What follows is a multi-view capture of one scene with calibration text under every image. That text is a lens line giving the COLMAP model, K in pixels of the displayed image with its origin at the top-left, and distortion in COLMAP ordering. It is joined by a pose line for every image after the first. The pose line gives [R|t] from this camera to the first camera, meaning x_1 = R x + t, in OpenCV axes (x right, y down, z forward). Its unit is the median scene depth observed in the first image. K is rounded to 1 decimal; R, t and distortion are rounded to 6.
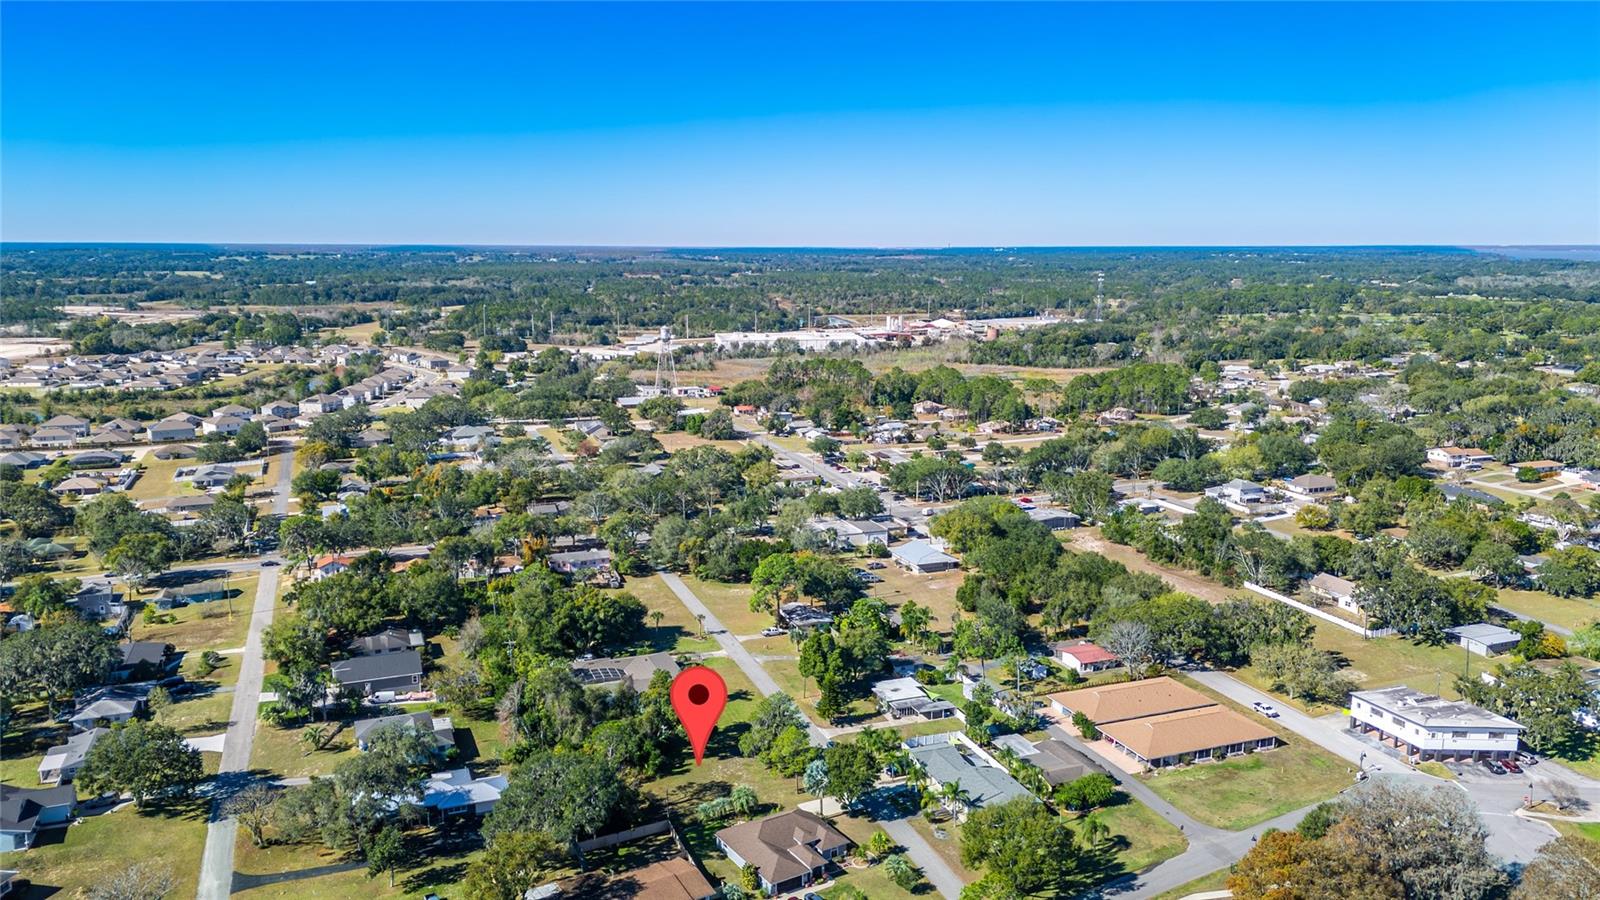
lens RADIAL K [[1168.0, 0, 799.7], [0, 1168.0, 448.5], [0, 0, 1]] dist [0.098108, -0.103435]
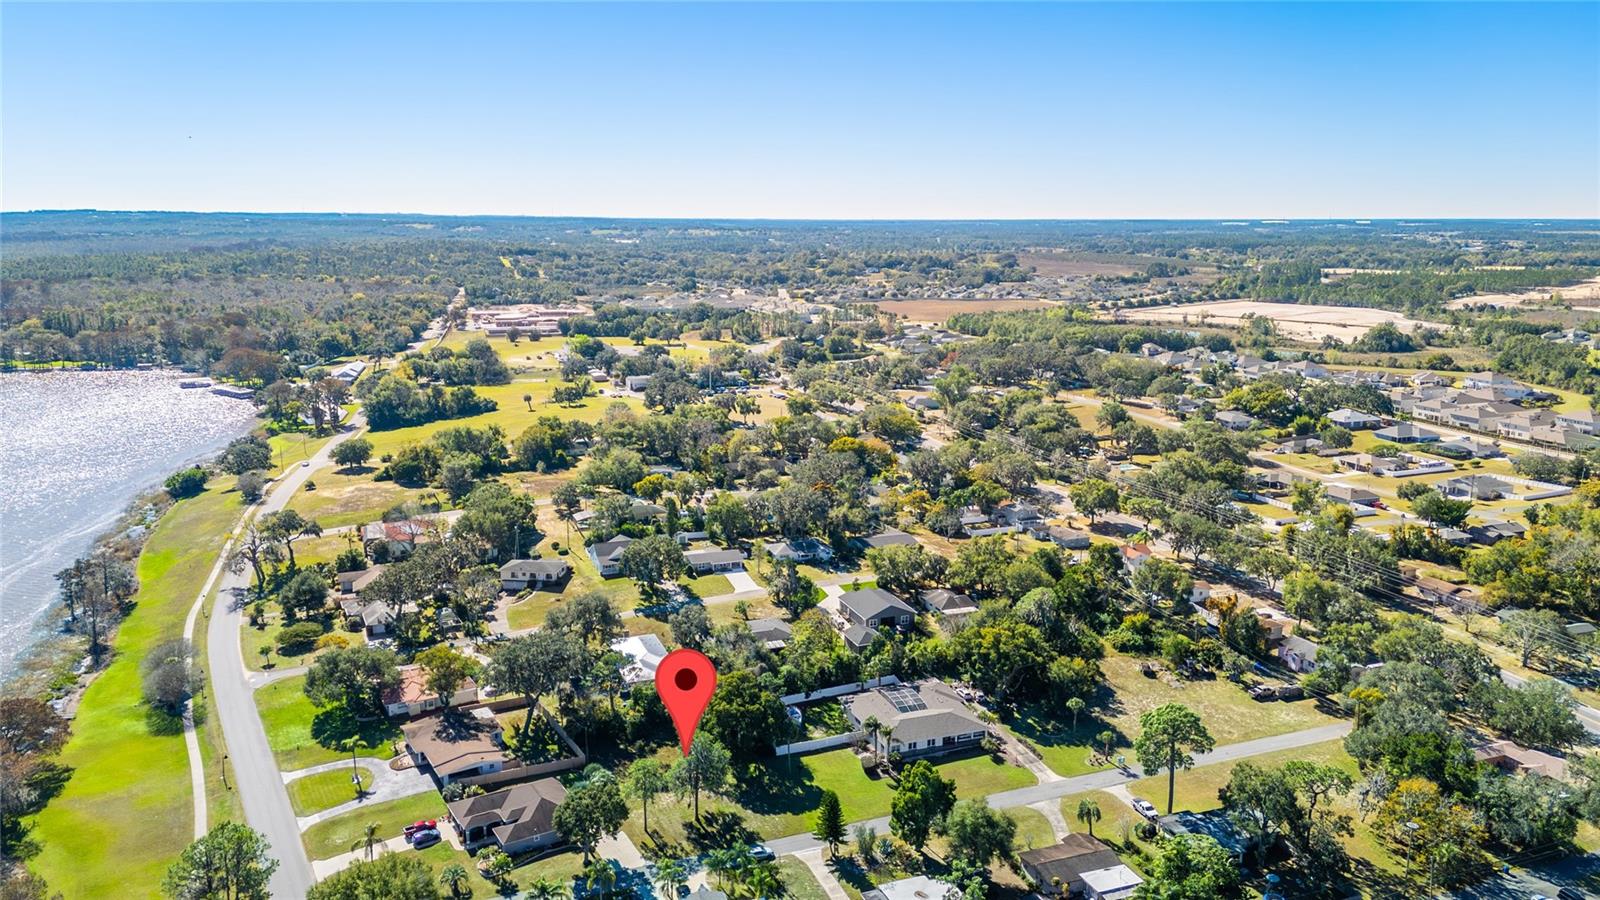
lens RADIAL K [[1168.0, 0, 799.7], [0, 1168.0, 448.5], [0, 0, 1]] dist [0.098108, -0.103435]
pose [[-0.018556, 0.196367, -0.980355, 0.541509], [-0.182166, 0.963448, 0.196428, -0.124297], [0.983093, 0.182232, 0.017894, 0.682750]]
